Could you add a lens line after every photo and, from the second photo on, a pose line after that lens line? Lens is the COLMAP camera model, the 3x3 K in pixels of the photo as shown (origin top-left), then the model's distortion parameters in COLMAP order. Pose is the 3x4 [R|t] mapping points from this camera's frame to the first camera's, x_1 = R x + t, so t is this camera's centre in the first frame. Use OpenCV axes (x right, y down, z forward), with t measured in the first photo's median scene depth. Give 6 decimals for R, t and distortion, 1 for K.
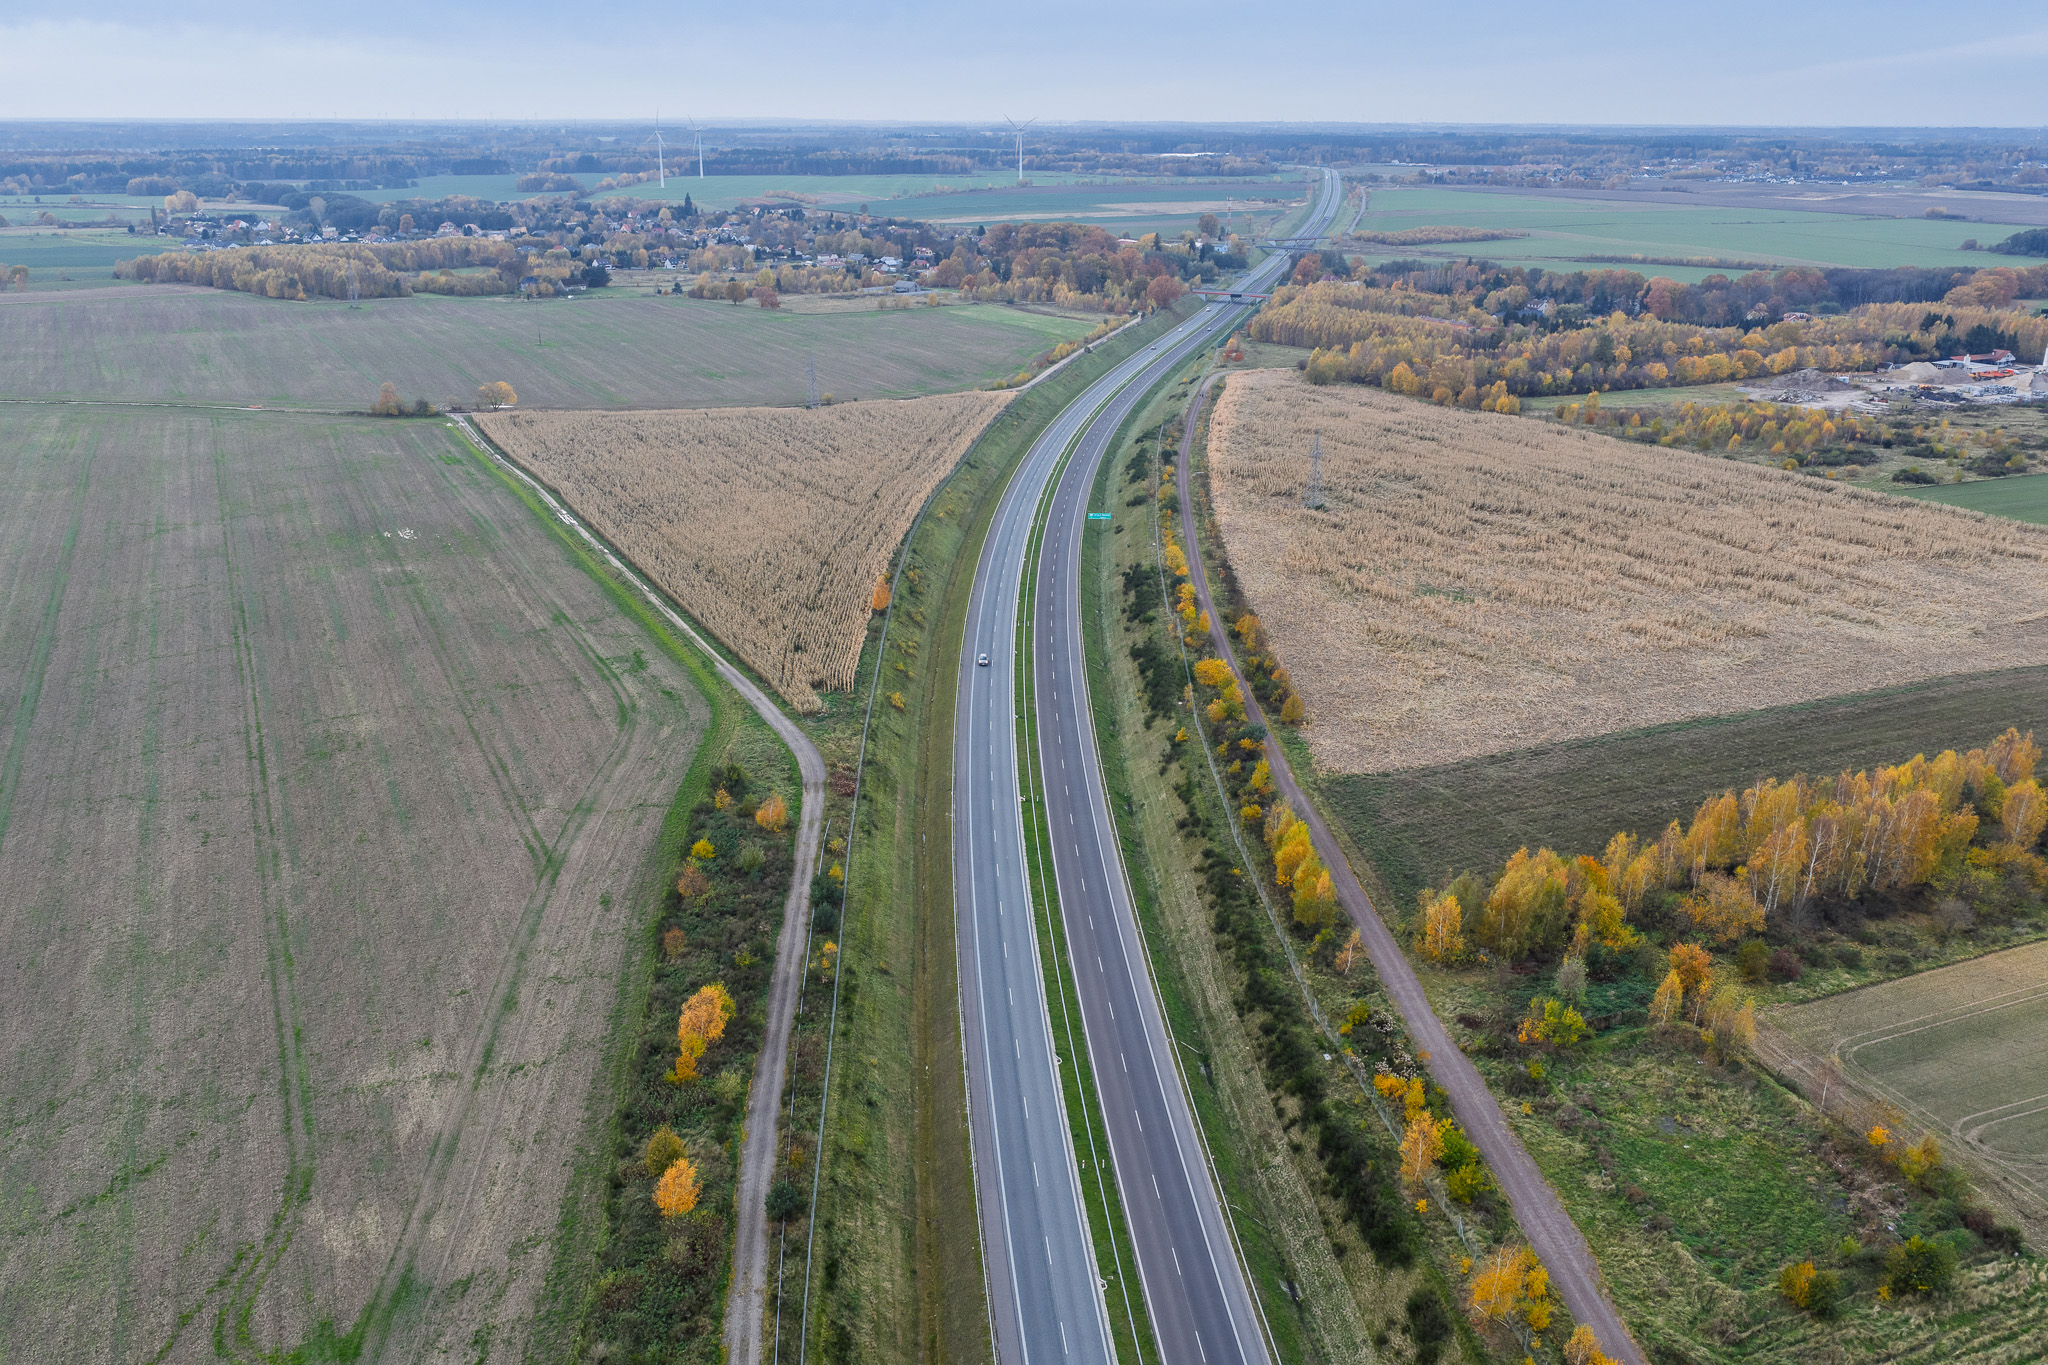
lens RADIAL K [[1684.8, 0, 1034.3], [0, 1684.8, 679.4], [0, 0, 1]] dist [0.007602, -0.015938]
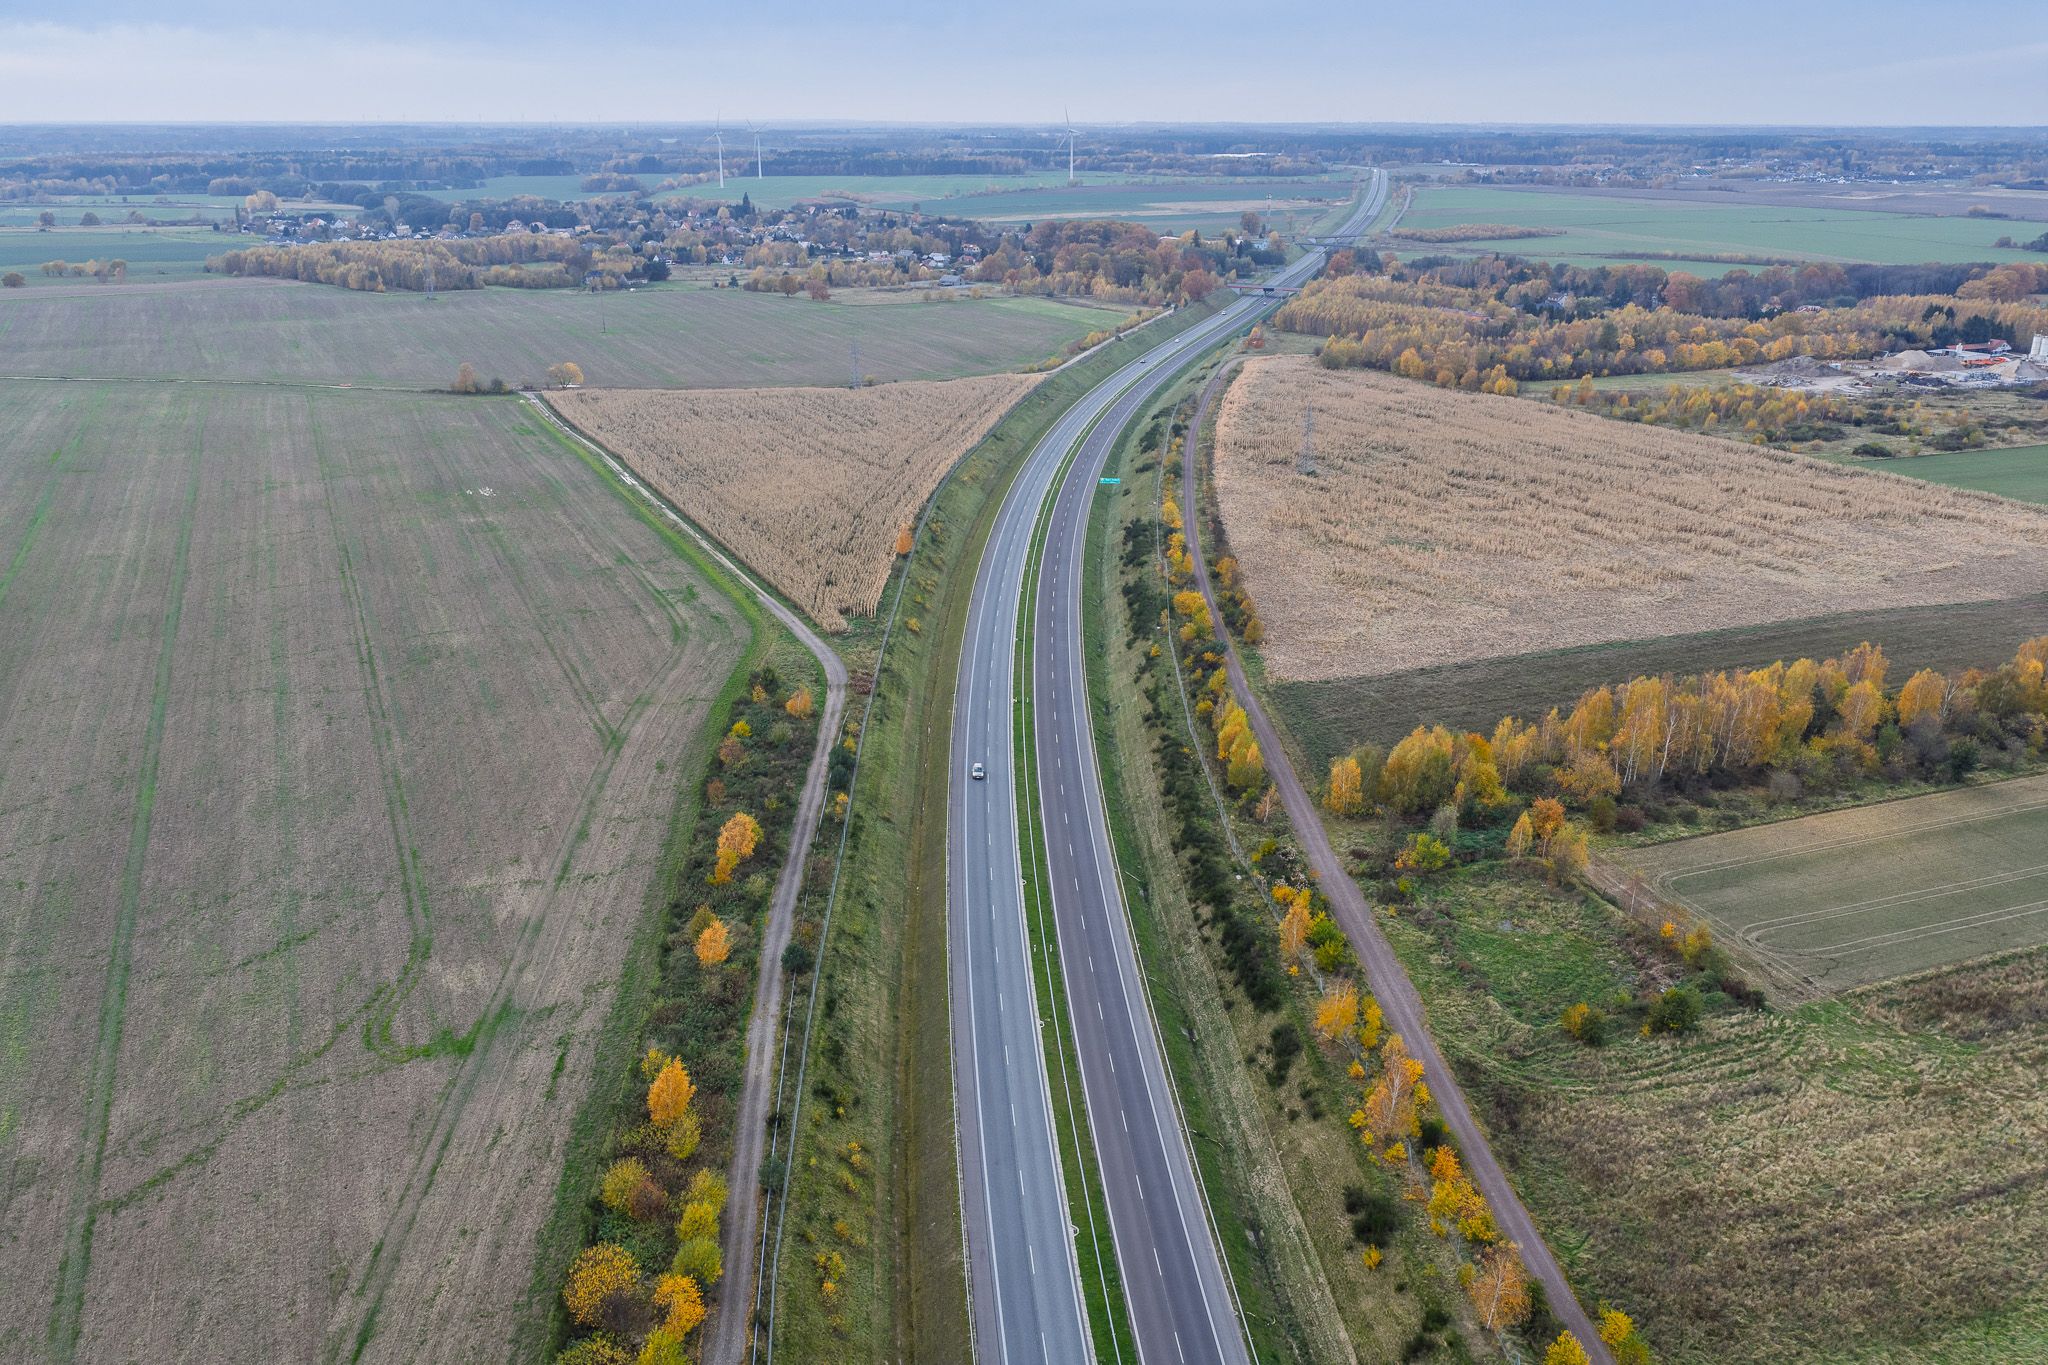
lens RADIAL K [[1684.8, 0, 1034.3], [0, 1684.8, 679.4], [0, 0, 1]] dist [0.007602, -0.015938]
pose [[0.999449, 0.008457, -0.032107, 0.029300], [-0.008478, 0.999964, -0.000523, 0.037941], [0.032101, 0.000795, 0.999484, -0.112178]]
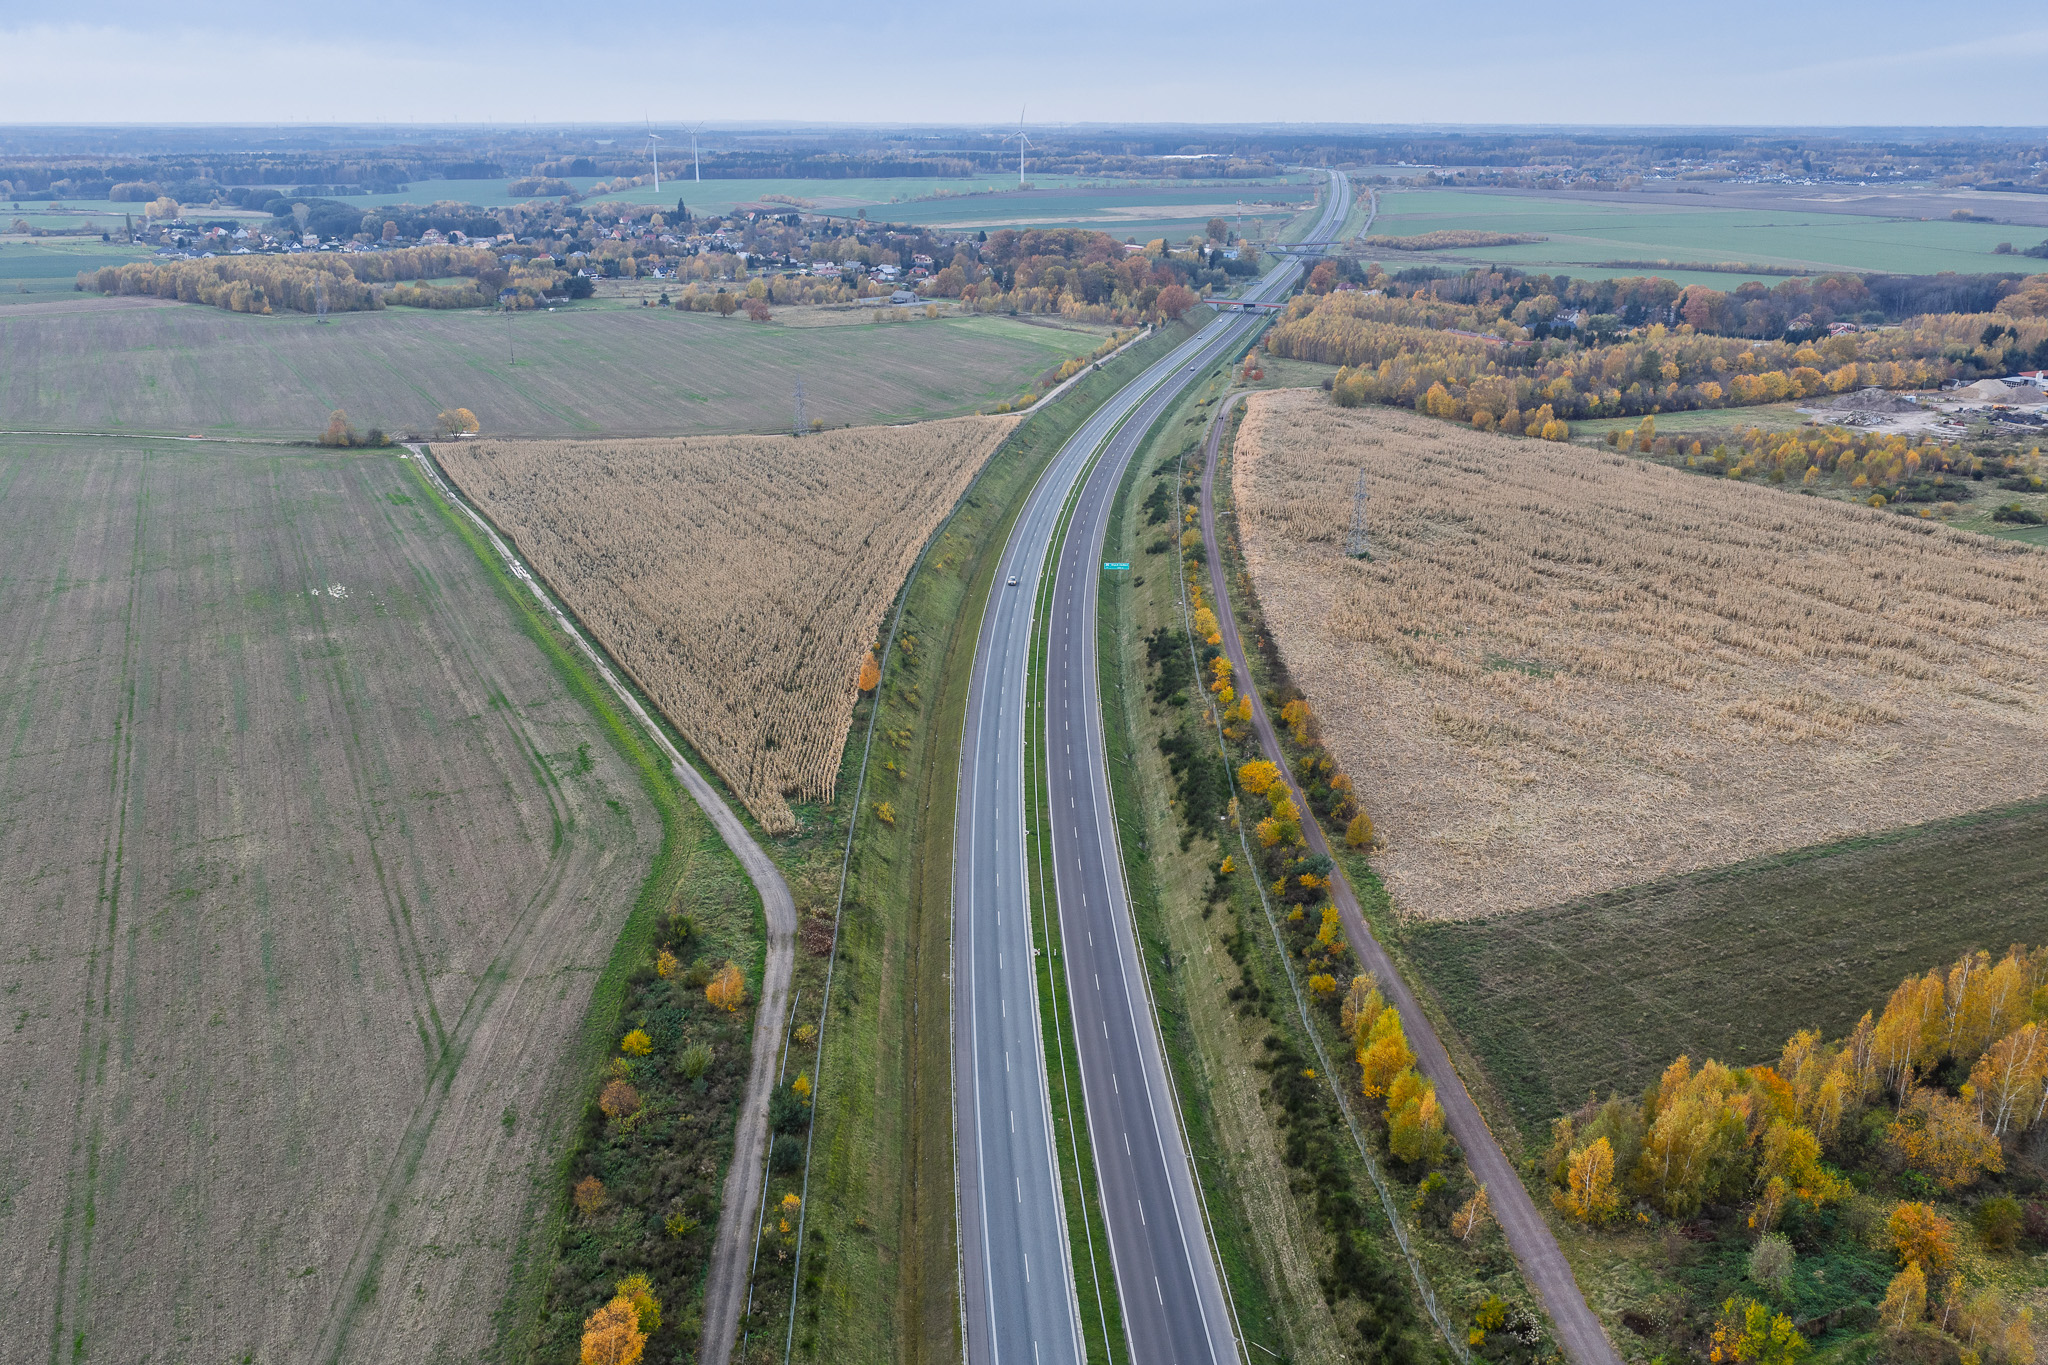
lens RADIAL K [[1684.8, 0, 1034.3], [0, 1684.8, 679.4], [0, 0, 1]] dist [0.007602, -0.015938]
pose [[0.999996, -0.002450, -0.001080, -0.004665], [0.002449, 0.999997, -0.000952, -0.040749], [0.001082, 0.000949, 0.999999, 0.120599]]
